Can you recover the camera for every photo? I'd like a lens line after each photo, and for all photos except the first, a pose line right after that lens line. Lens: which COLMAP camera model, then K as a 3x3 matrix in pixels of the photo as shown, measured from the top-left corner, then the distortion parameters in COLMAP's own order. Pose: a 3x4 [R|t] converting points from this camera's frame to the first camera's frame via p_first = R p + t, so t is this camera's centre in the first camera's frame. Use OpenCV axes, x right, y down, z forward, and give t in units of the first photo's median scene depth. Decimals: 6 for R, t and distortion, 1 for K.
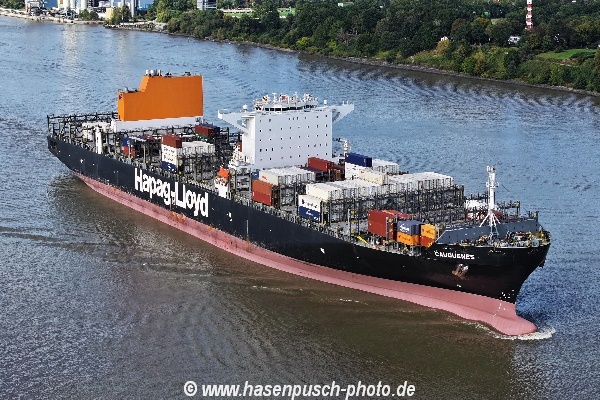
lens RADIAL K [[1175.6, 0, 300.0], [0, 1175.6, 200.0], [0, 0, 1]] dist [-0.063364, -0.188825]
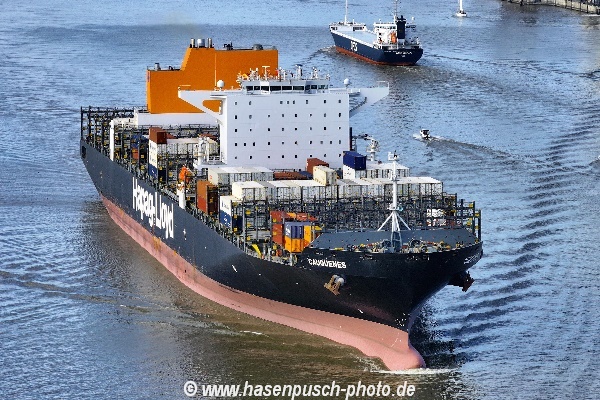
lens RADIAL K [[2866.1, 0, 300.0], [0, 2866.1, 200.0], [0, 0, 1]] dist [-0.087117, -3.865645]
pose [[0.940276, 0.035661, -0.338541, 0.588567], [-0.061761, 0.995864, -0.066636, 0.103828], [0.334764, 0.083565, 0.938589, -0.609198]]
